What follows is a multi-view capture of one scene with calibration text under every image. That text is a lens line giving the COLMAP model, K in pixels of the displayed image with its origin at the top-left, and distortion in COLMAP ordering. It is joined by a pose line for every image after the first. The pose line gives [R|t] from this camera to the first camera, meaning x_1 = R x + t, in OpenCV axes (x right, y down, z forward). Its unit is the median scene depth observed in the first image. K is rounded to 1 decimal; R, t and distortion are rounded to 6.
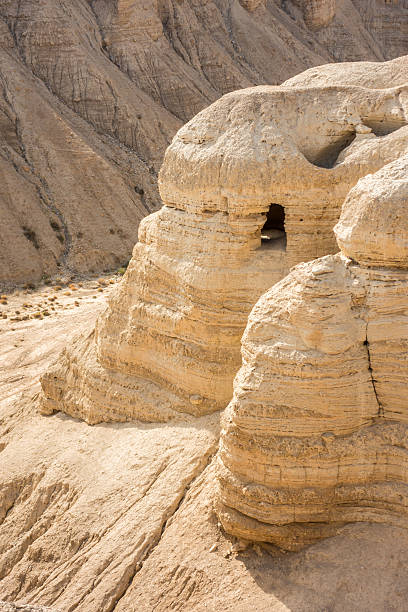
lens RADIAL K [[1158.9, 0, 190.7], [0, 1158.9, 310.6], [0, 0, 1]] dist [-0.015984, -0.074436]
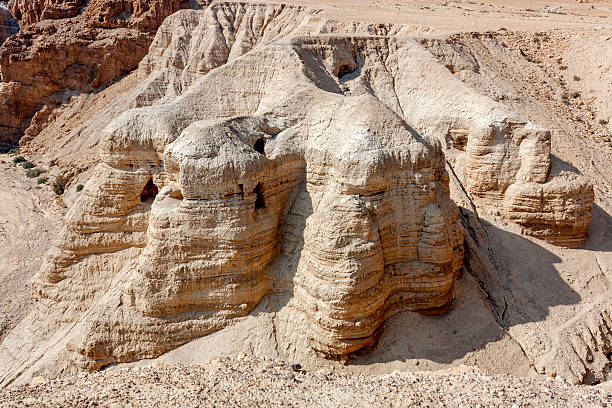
lens RADIAL K [[638.9, 0, 306.0], [0, 638.9, 204.0], [0, 0, 1]] dist [0.048720, 0.000251]
pose [[0.493598, -0.211647, 0.843544, -0.718381], [0.255389, 0.962447, 0.092040, -0.130581], [-0.831346, 0.170001, 0.529115, 0.418871]]
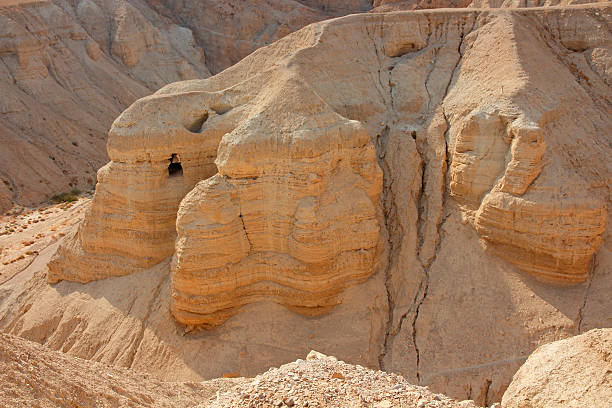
lens RADIAL K [[557.2, 0, 301.6], [0, 557.2, 204.0], [0, 0, 1]] dist [-0.020281, 0.125833]
pose [[0.913025, -0.146282, 0.380772, -0.101112], [0.144169, 0.988961, 0.034239, -0.009213], [-0.381577, 0.023635, 0.924035, 0.046927]]
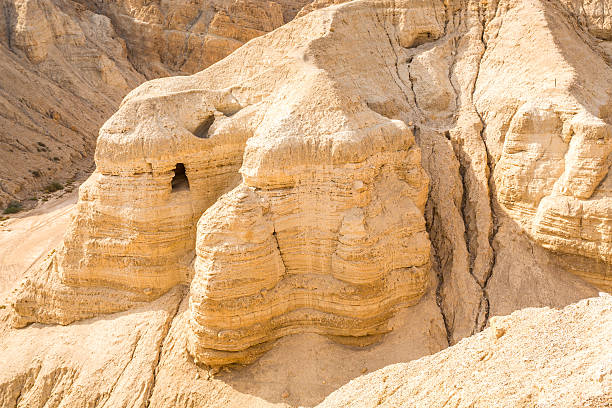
lens RADIAL K [[663.5, 0, 306.0], [0, 663.5, 204.0], [0, 0, 1]] dist [0.008893, 0.133360]
pose [[0.860516, -0.162721, 0.482736, -0.235360], [0.174095, 0.984494, 0.021515, -0.023814], [-0.478751, 0.065528, 0.875502, 0.088404]]
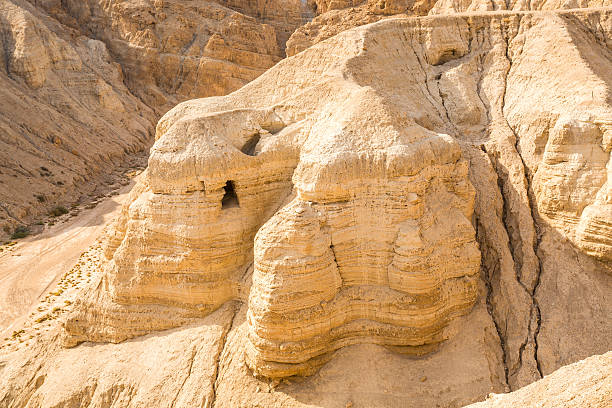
lens RADIAL K [[663.5, 0, 306.0], [0, 663.5, 204.0], [0, 0, 1]] dist [0.008893, 0.133360]
pose [[0.847195, -0.166339, 0.504571, -0.322346], [0.195469, 0.980698, -0.004899, -0.032121], [-0.494017, 0.102779, 0.863356, 0.113794]]
